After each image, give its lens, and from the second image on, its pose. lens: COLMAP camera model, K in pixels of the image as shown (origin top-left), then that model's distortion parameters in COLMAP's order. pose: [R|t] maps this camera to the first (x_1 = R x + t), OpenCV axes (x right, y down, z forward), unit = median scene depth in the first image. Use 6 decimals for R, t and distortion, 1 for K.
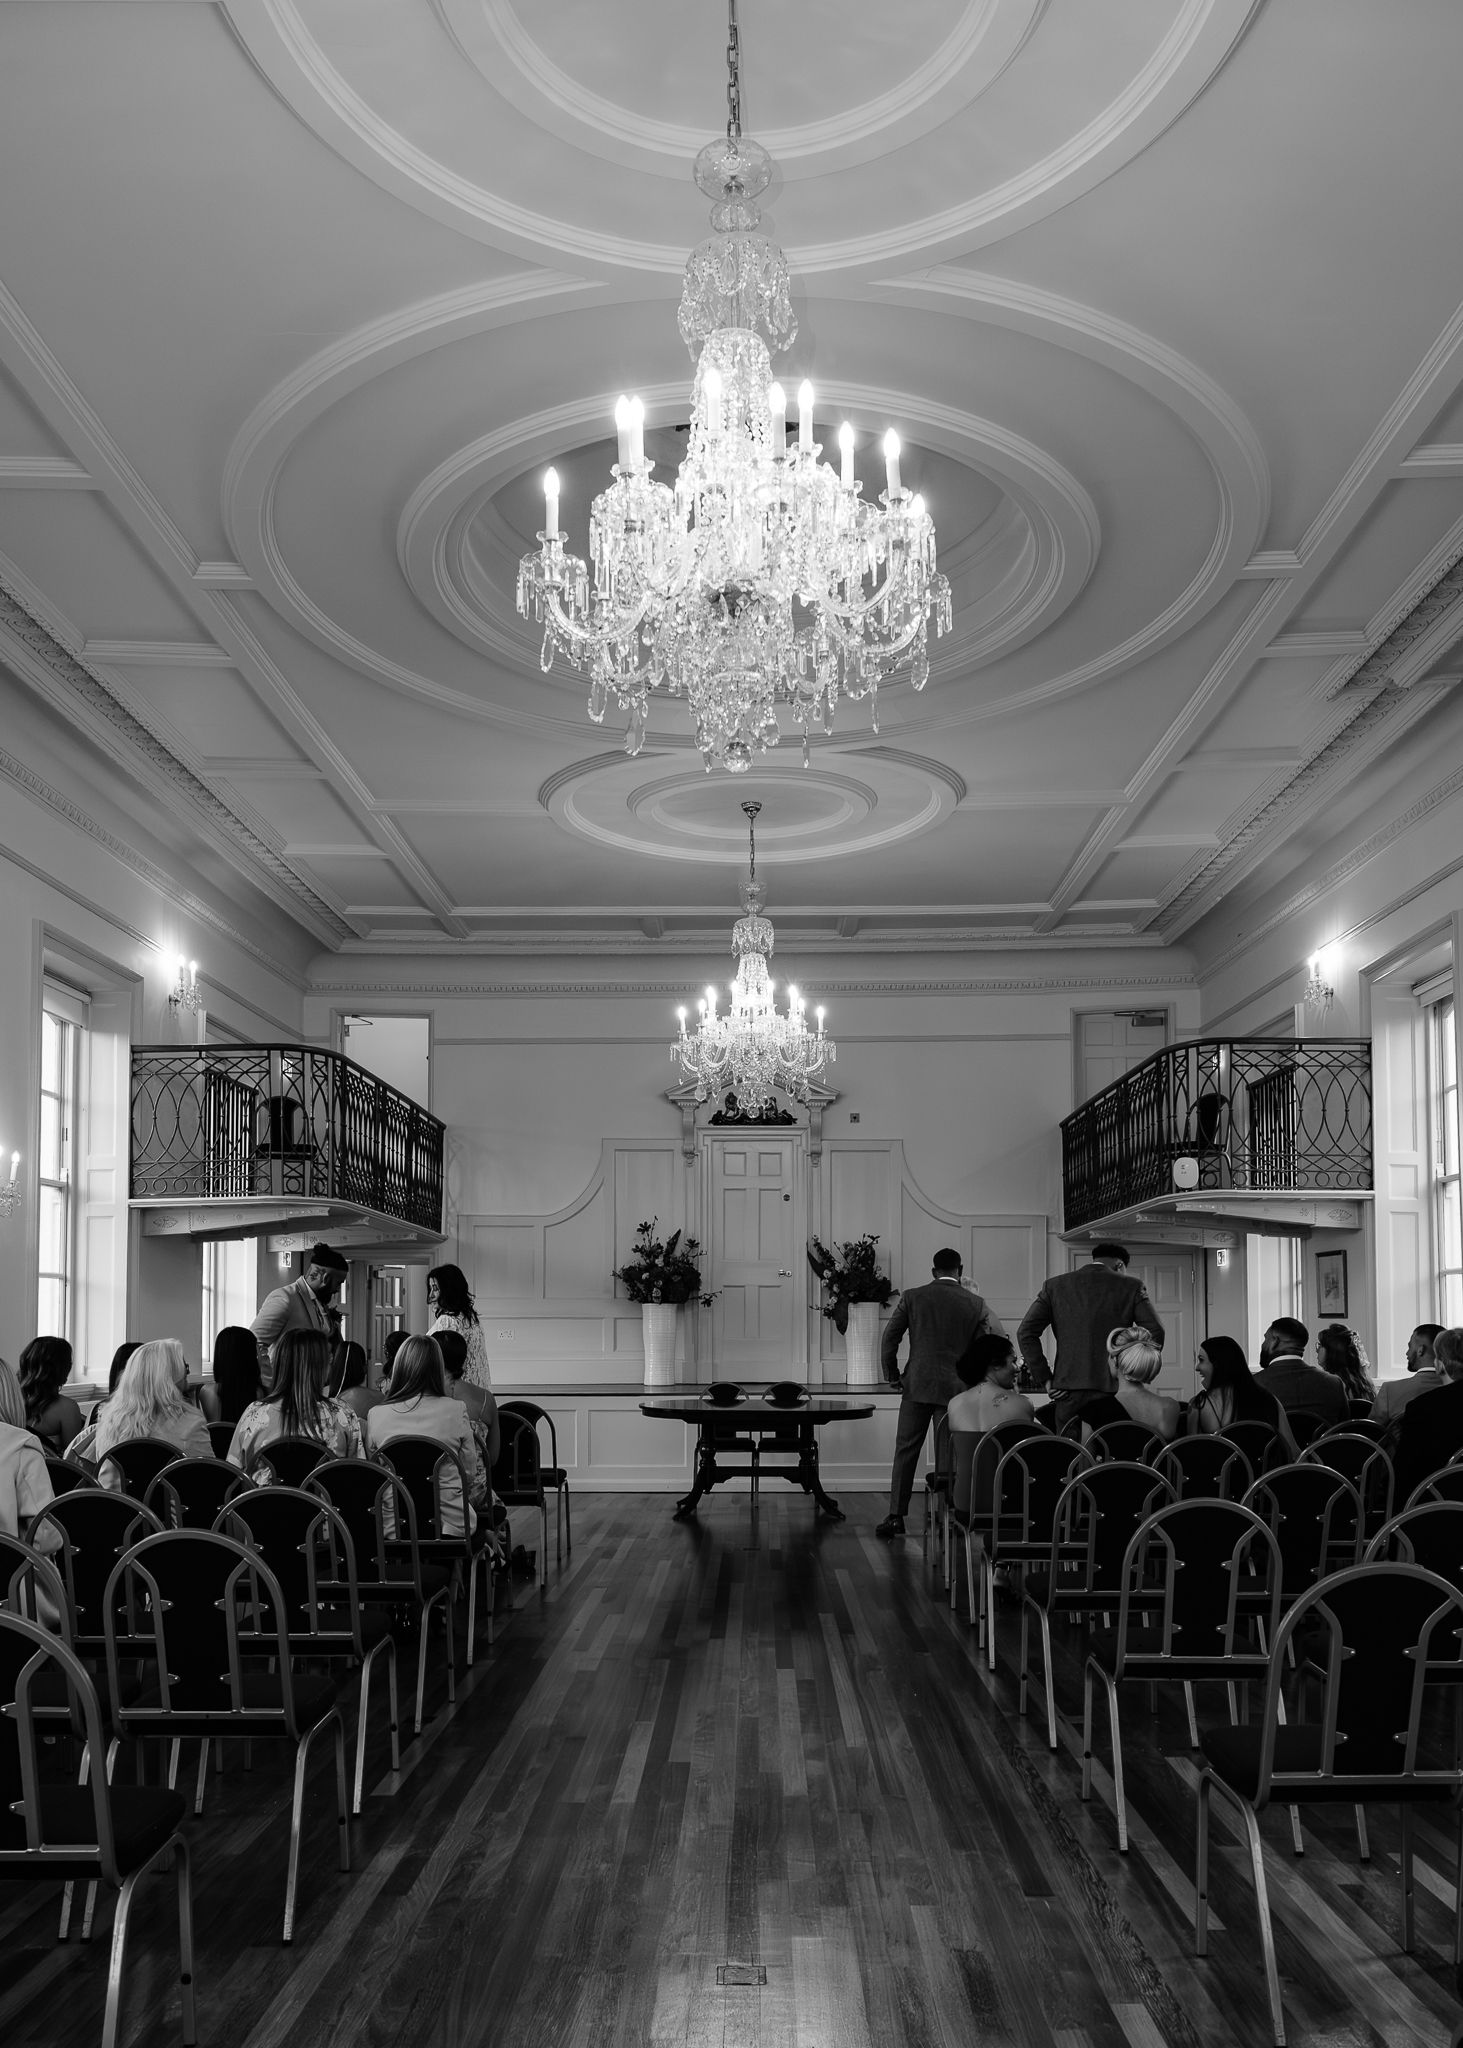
lens RADIAL K [[2658.6, 0, 730.8], [0, 2658.6, 1217.8], [0, 0, 1]] dist [0.004448, -0.019033]
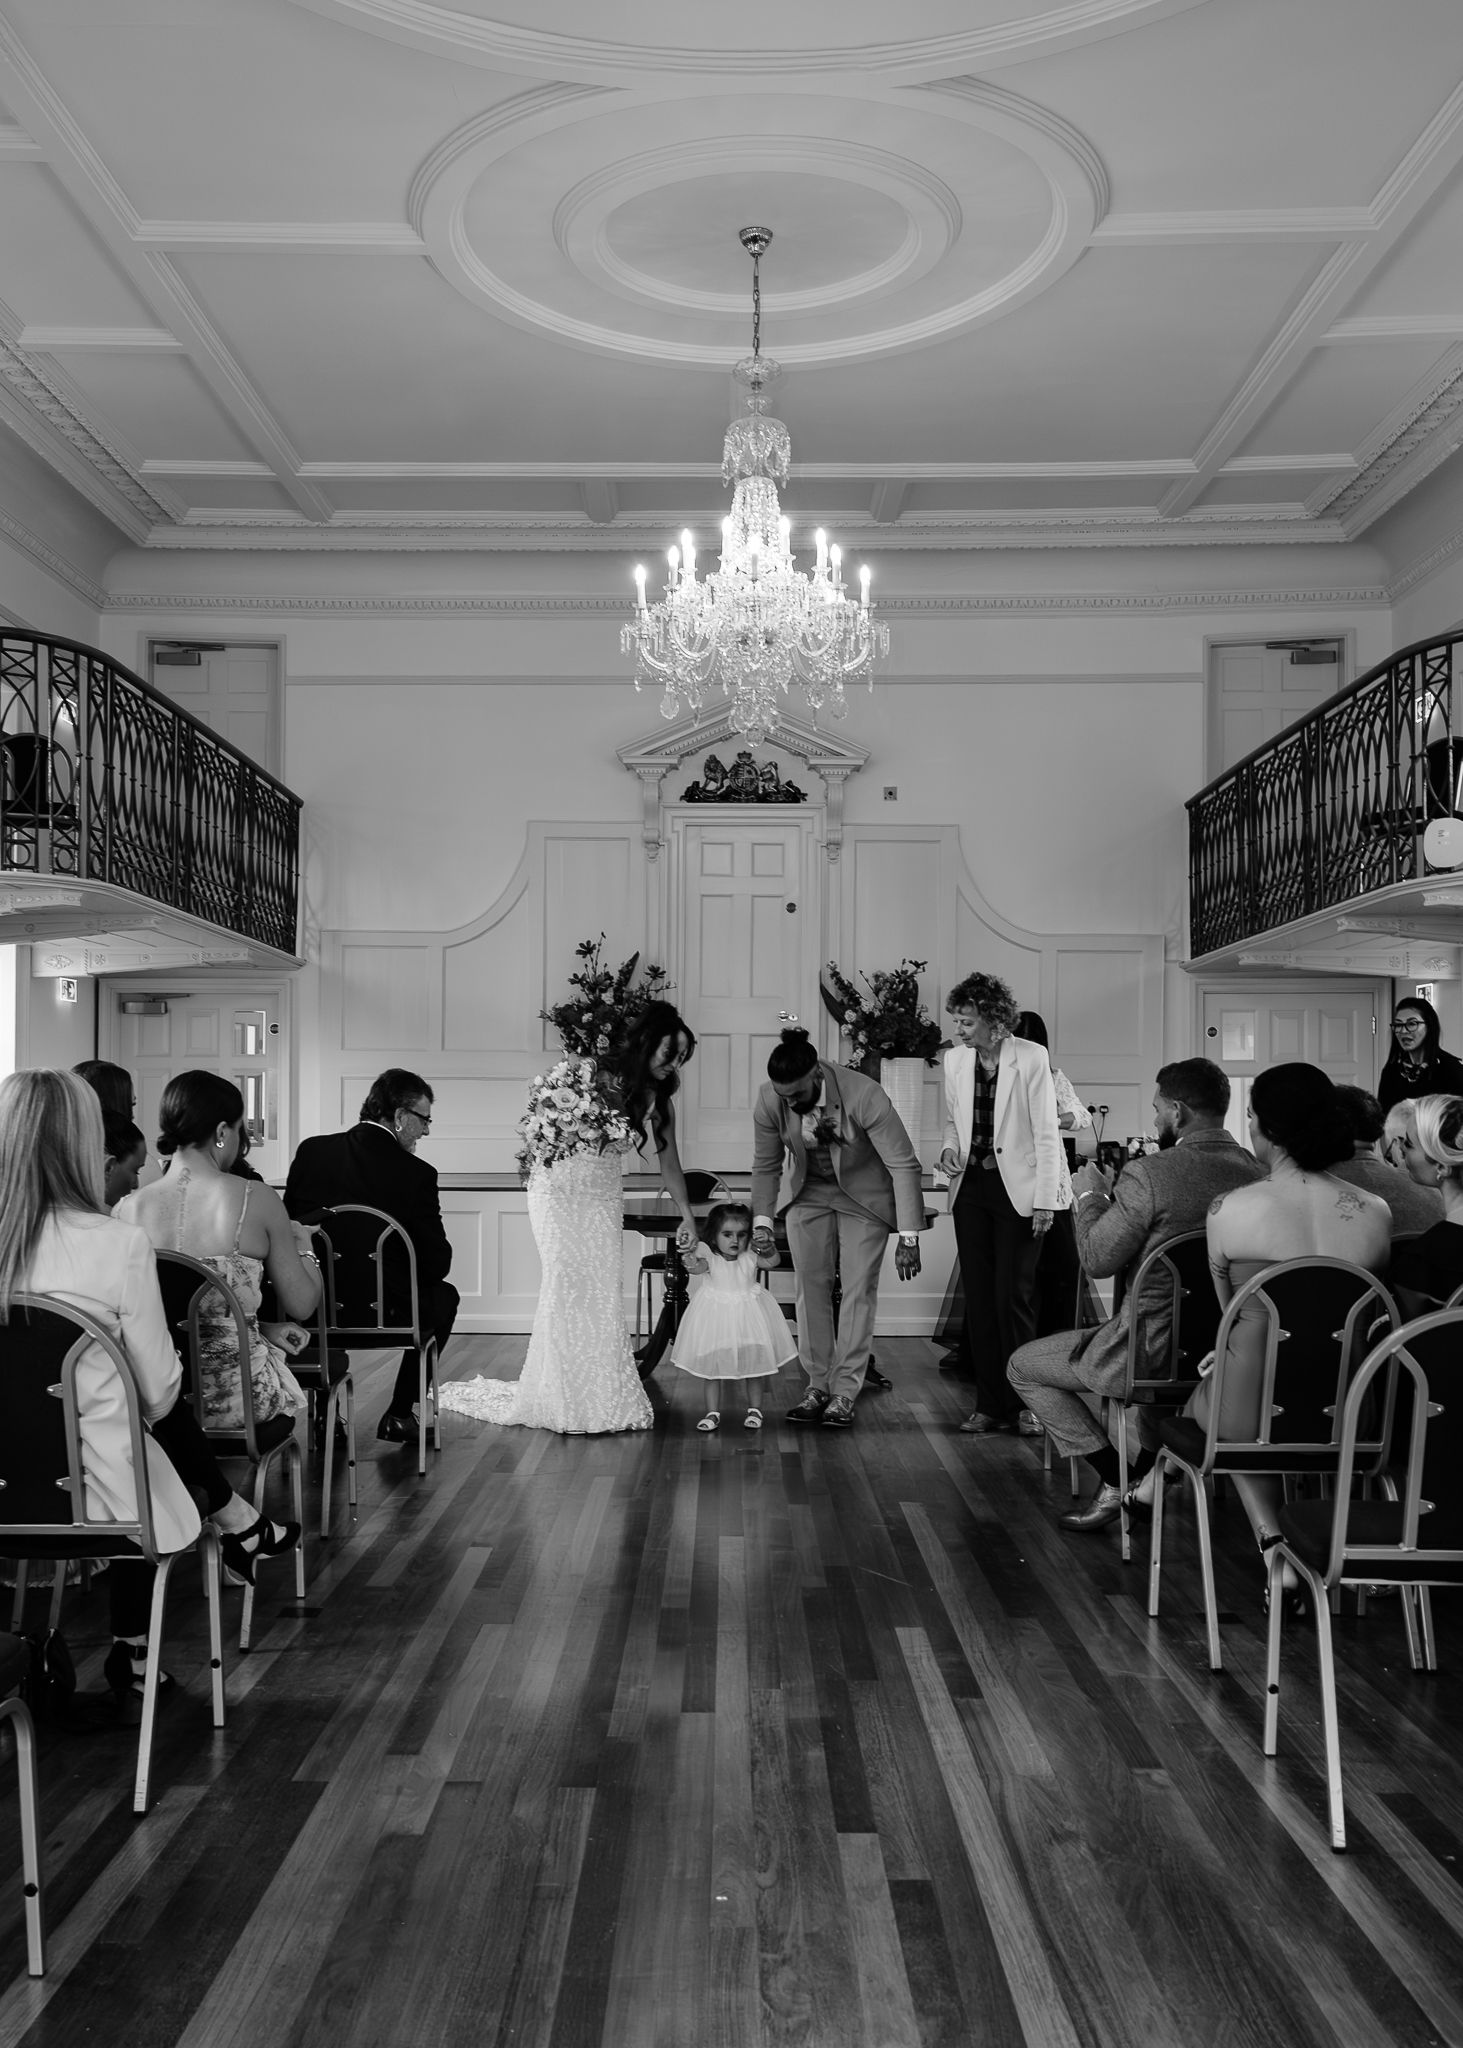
lens RADIAL K [[2658.6, 0, 730.8], [0, 2658.6, 1217.8], [0, 0, 1]] dist [0.004448, -0.019033]
pose [[0.999888, 0.006819, 0.013333, -0.004218], [-0.007867, 0.996747, 0.080213, 0.020924], [-0.012743, -0.080309, 0.996689, 0.354310]]
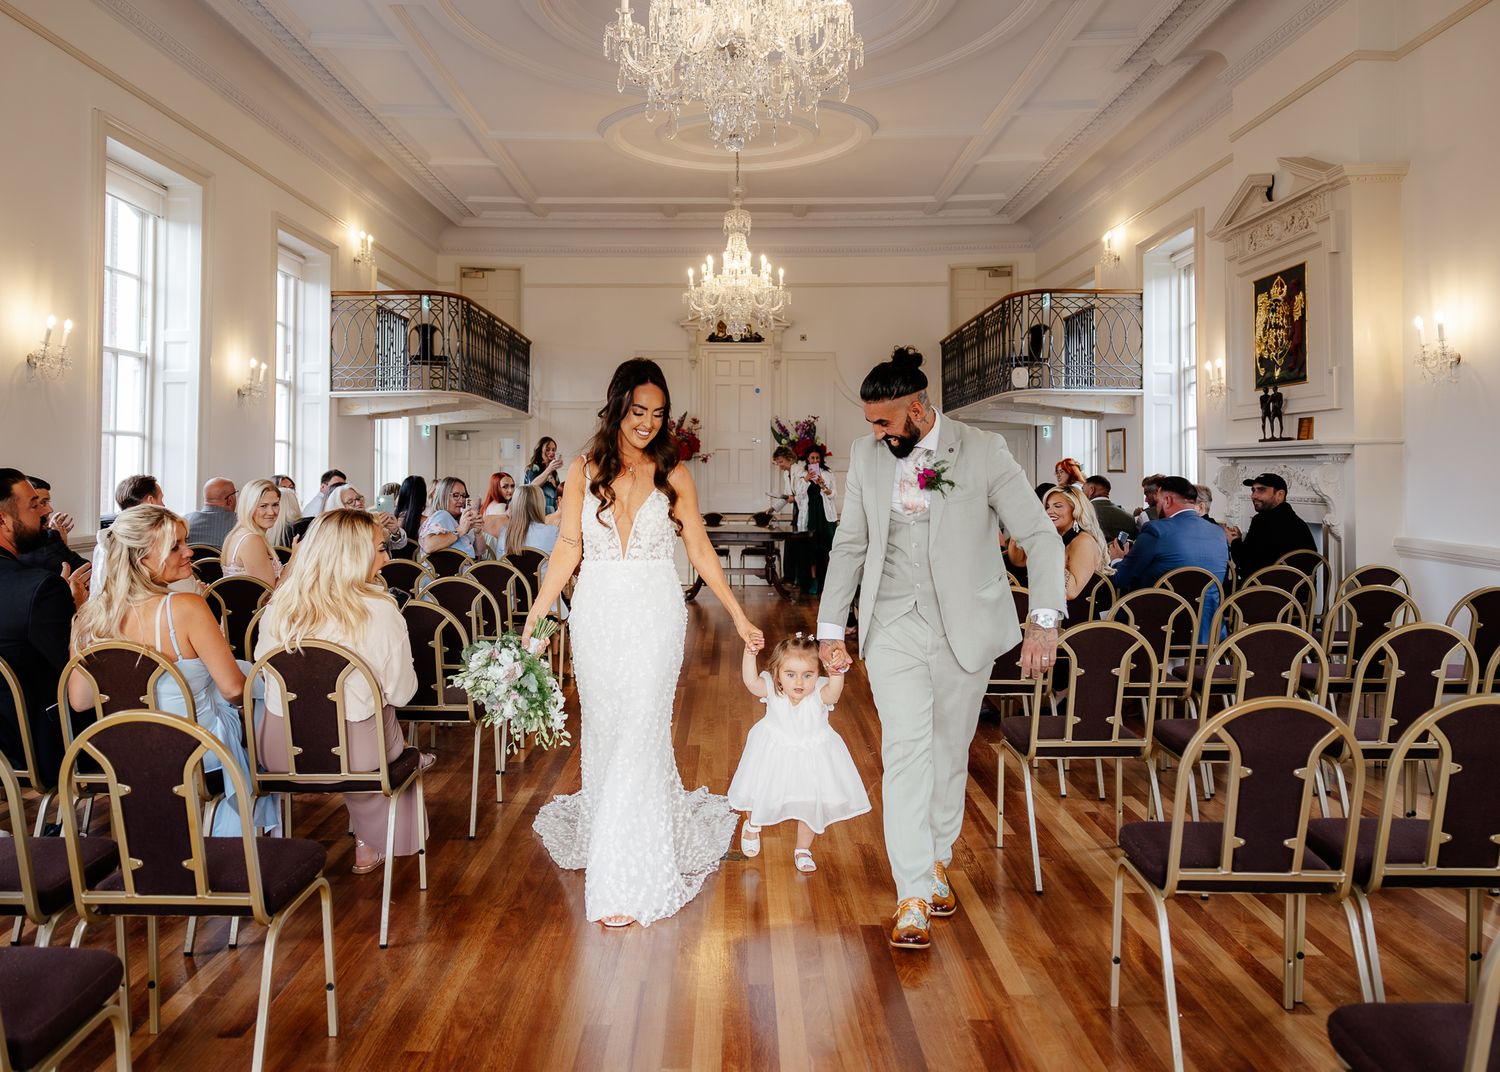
lens RADIAL K [[1895.0, 0, 687.3], [0, 1895.0, 483.9], [0, 0, 1]] dist [0.009382, -0.013136]
pose [[0.999889, 0.005247, -0.013959, -0.004250], [-0.004575, 0.998850, 0.047721, -0.006945], [0.014194, -0.047652, 0.998763, -0.090611]]
